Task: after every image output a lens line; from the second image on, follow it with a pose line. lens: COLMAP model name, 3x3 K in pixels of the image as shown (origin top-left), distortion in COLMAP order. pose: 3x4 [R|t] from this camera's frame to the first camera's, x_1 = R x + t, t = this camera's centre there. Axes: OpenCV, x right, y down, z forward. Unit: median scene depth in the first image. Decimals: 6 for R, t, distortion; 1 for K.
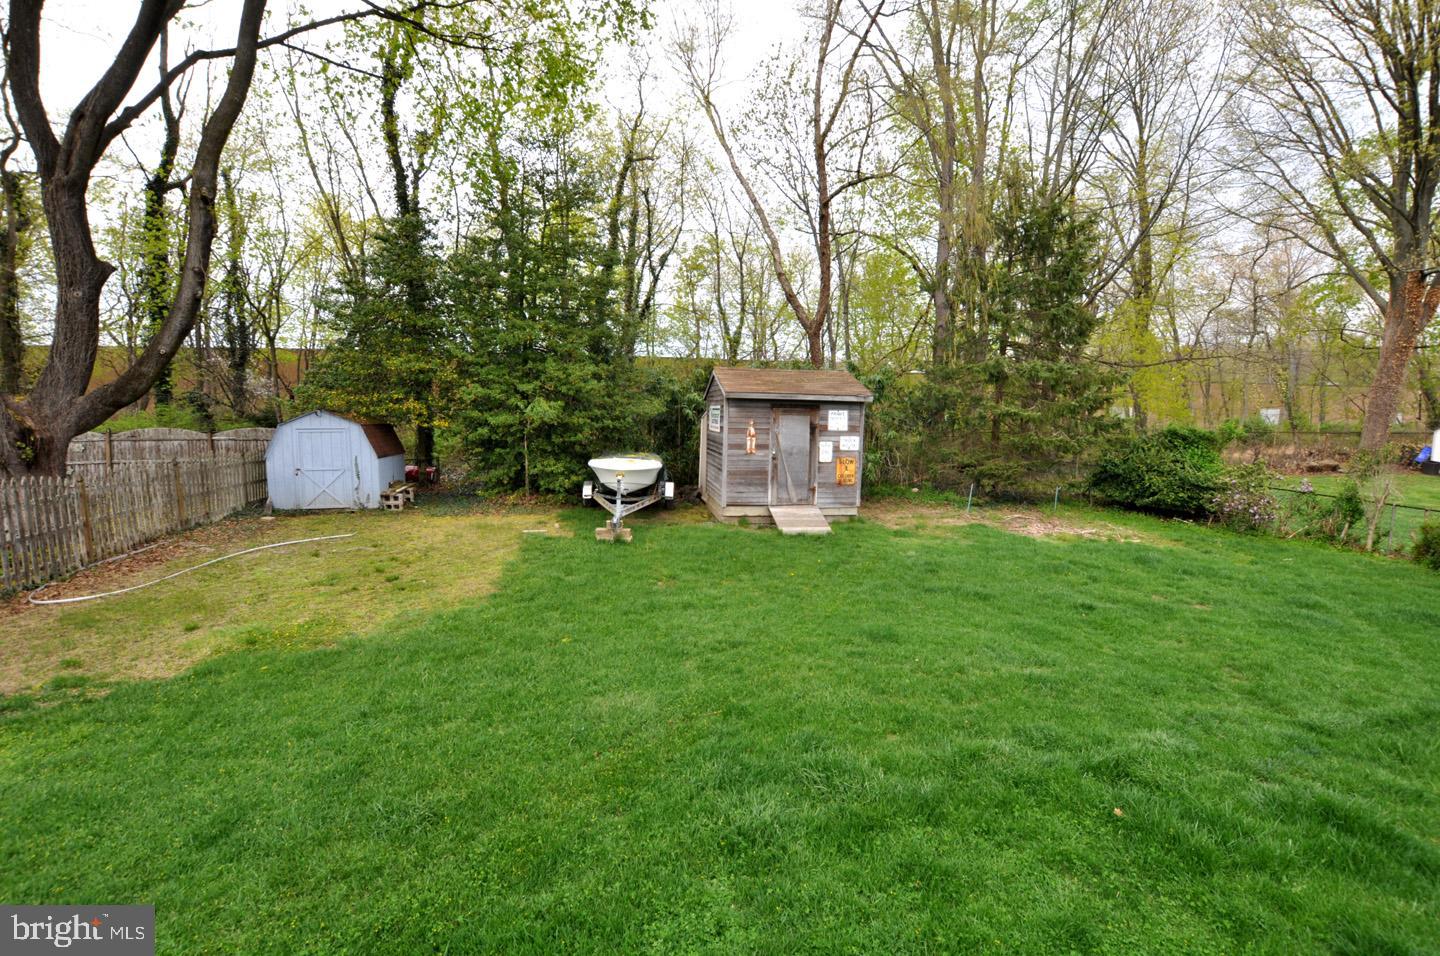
lens RADIAL K [[639.5, 0, 721.3], [0, 639.5, 474.7], [0, 0, 1]] dist [-0.025968, 0.000207]
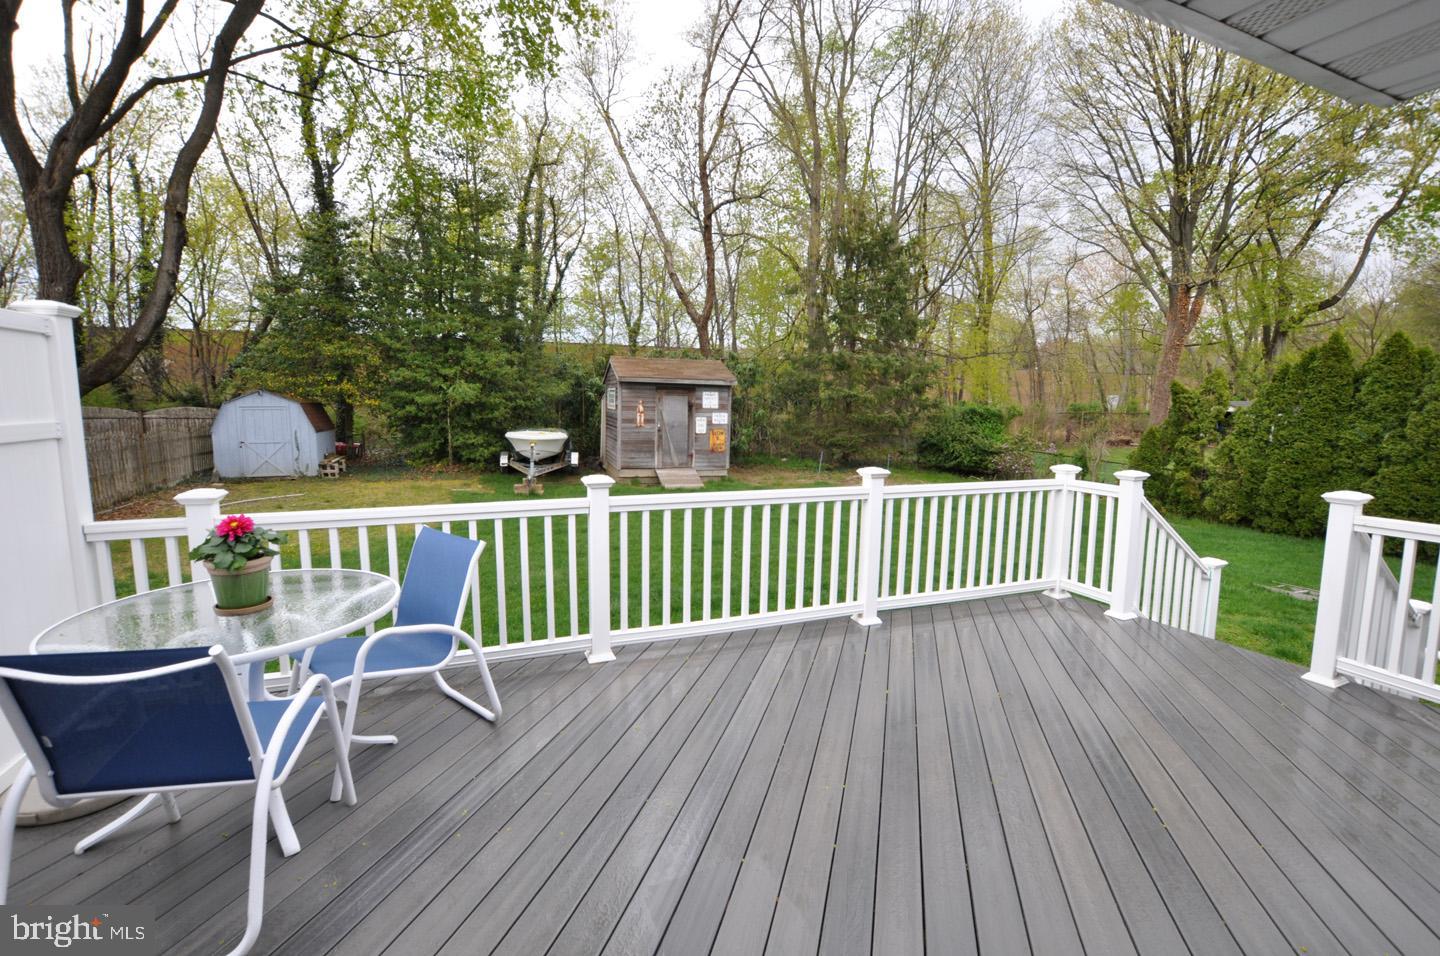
lens RADIAL K [[635.5, 0, 723.4], [0, 635.5, 476.3], [0, 0, 1]] dist [-0.029120, 0.001461]
pose [[0.990069, -0.013042, 0.139978, 0.026144], [0.009391, 0.999599, 0.026712, 0.026236], [-0.140270, -0.025132, 0.989794, -0.202354]]
